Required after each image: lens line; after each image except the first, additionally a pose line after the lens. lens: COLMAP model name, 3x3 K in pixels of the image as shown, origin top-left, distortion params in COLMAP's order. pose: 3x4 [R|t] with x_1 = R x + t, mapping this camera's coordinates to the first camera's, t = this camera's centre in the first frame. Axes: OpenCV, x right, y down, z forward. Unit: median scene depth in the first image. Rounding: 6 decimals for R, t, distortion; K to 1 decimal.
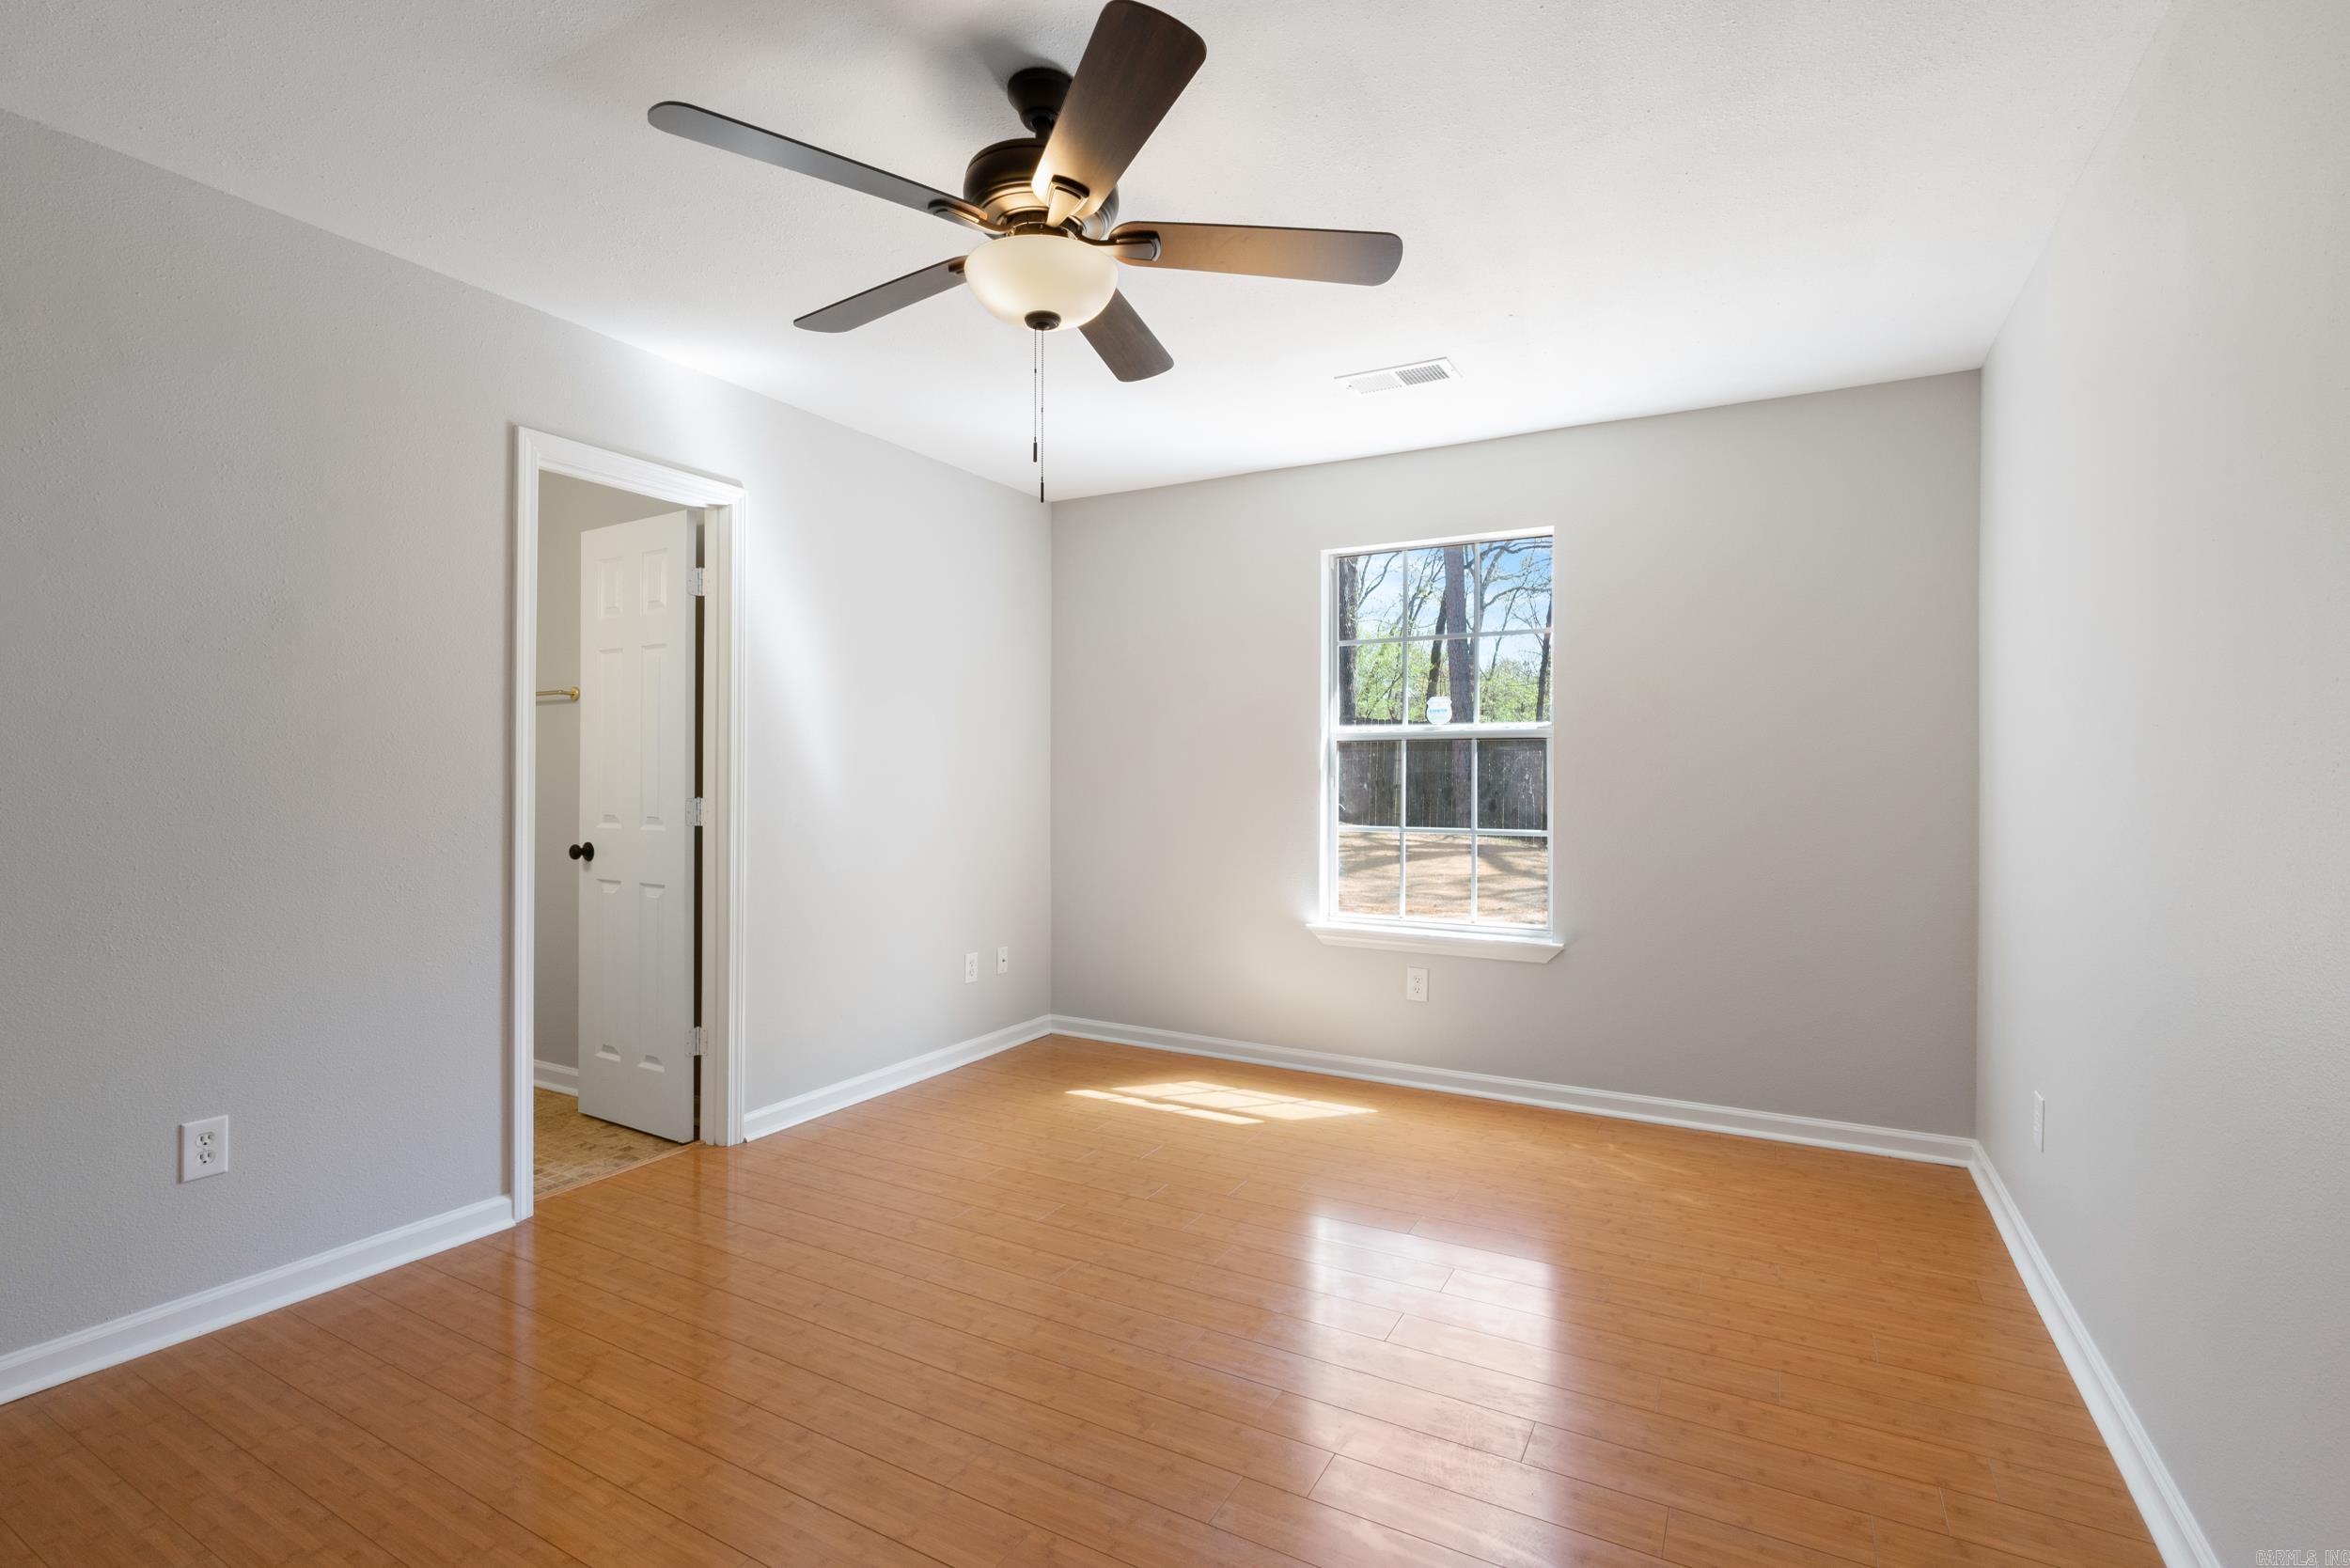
lens RADIAL K [[1091.6, 0, 1177.0], [0, 1091.6, 767.8], [0, 0, 1]] dist [-0.004231, -0.000141]
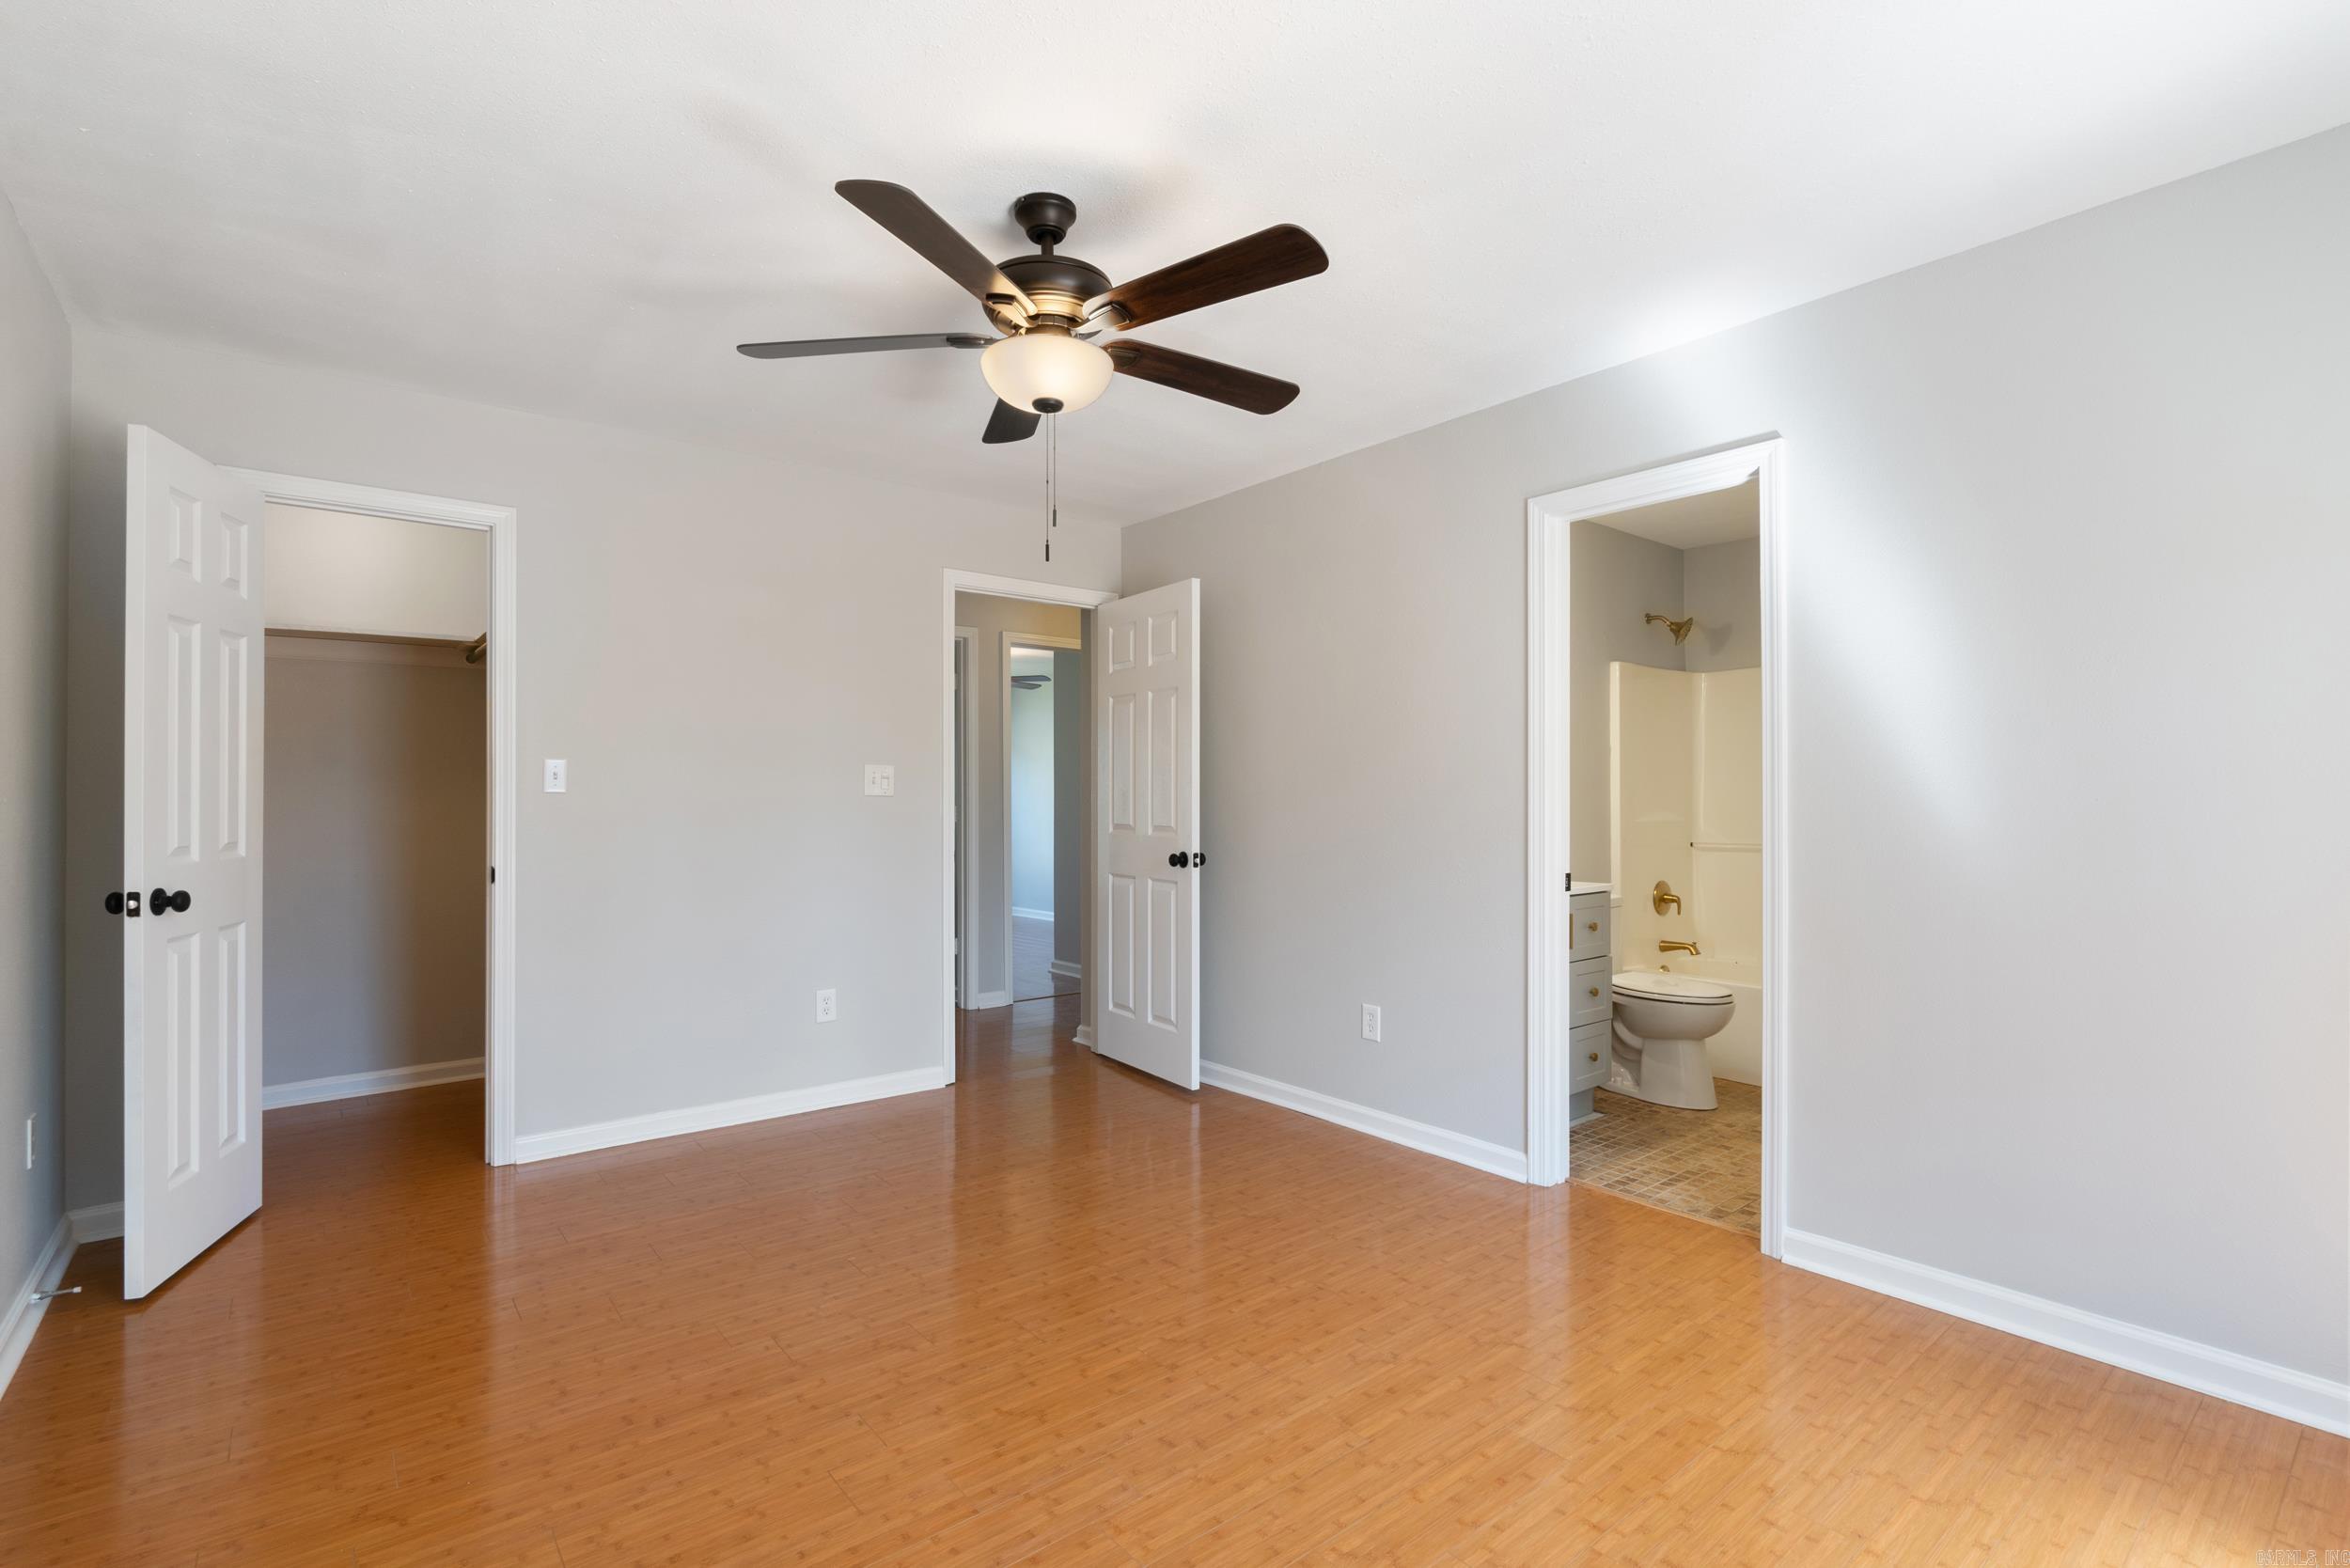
lens RADIAL K [[1091.6, 0, 1172.7], [0, 1091.6, 790.6], [0, 0, 1]] dist [-0.004231, -0.000141]
pose [[-0.376030, -0.011722, -0.926533, 0.628024], [0.000572, 0.999917, -0.012882, 0.014618], [0.926607, -0.005374, -0.375992, 1.102342]]
